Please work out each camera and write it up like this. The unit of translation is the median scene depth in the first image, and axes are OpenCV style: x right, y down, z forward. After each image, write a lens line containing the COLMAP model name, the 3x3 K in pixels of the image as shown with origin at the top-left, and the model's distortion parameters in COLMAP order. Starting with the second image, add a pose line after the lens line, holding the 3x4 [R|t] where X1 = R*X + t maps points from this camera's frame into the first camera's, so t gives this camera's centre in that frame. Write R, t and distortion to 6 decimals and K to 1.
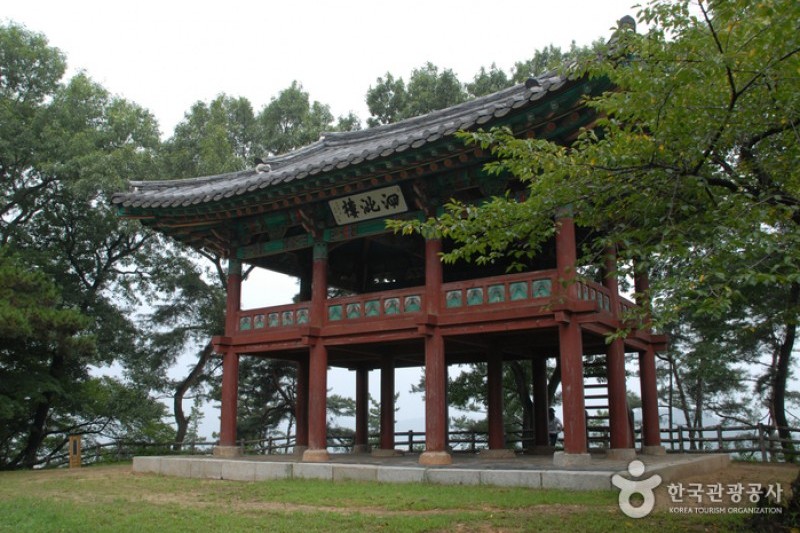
lens RADIAL K [[716.6, 0, 404.4], [0, 716.6, 279.5], [0, 0, 1]] dist [-0.140805, 0.240558]
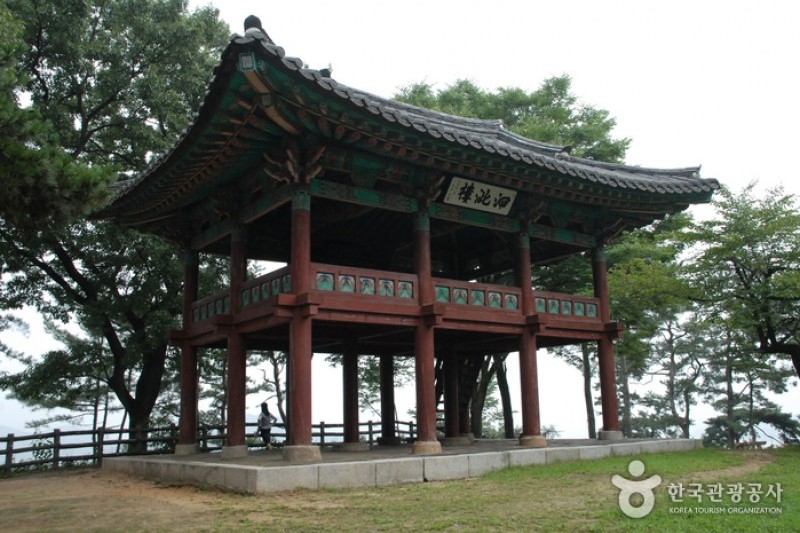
lens RADIAL K [[716.6, 0, 404.4], [0, 716.6, 279.5], [0, 0, 1]] dist [-0.140805, 0.240558]
pose [[0.328435, 0.176773, 0.927837, -1.003049], [-0.172286, 0.977062, -0.125166, 0.156405], [-0.928681, -0.118745, 0.351357, 0.729495]]
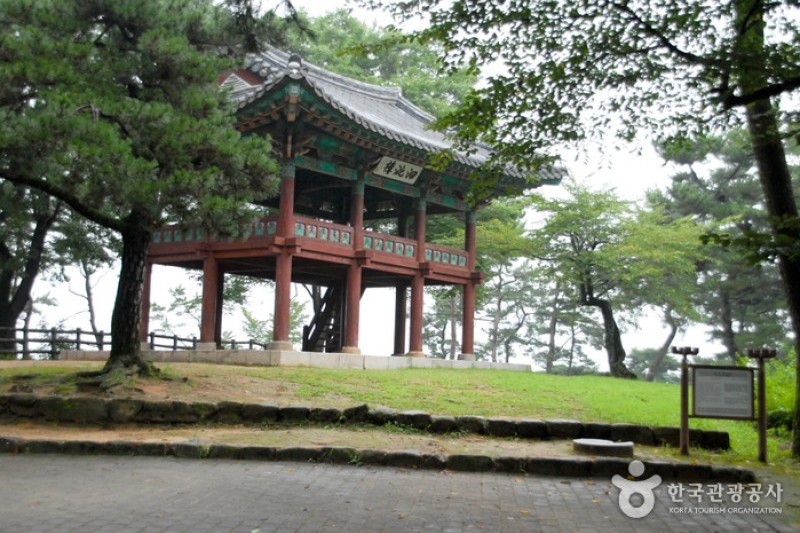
lens RADIAL K [[982.6, 0, 398.3], [0, 982.6, 285.1], [0, 0, 1]] dist [-0.024859, 0.438927]
pose [[0.055574, 0.091462, 0.994257, -1.857838], [-0.240178, 0.967780, -0.075602, 0.243556], [-0.969137, -0.234597, 0.075750, 0.808328]]
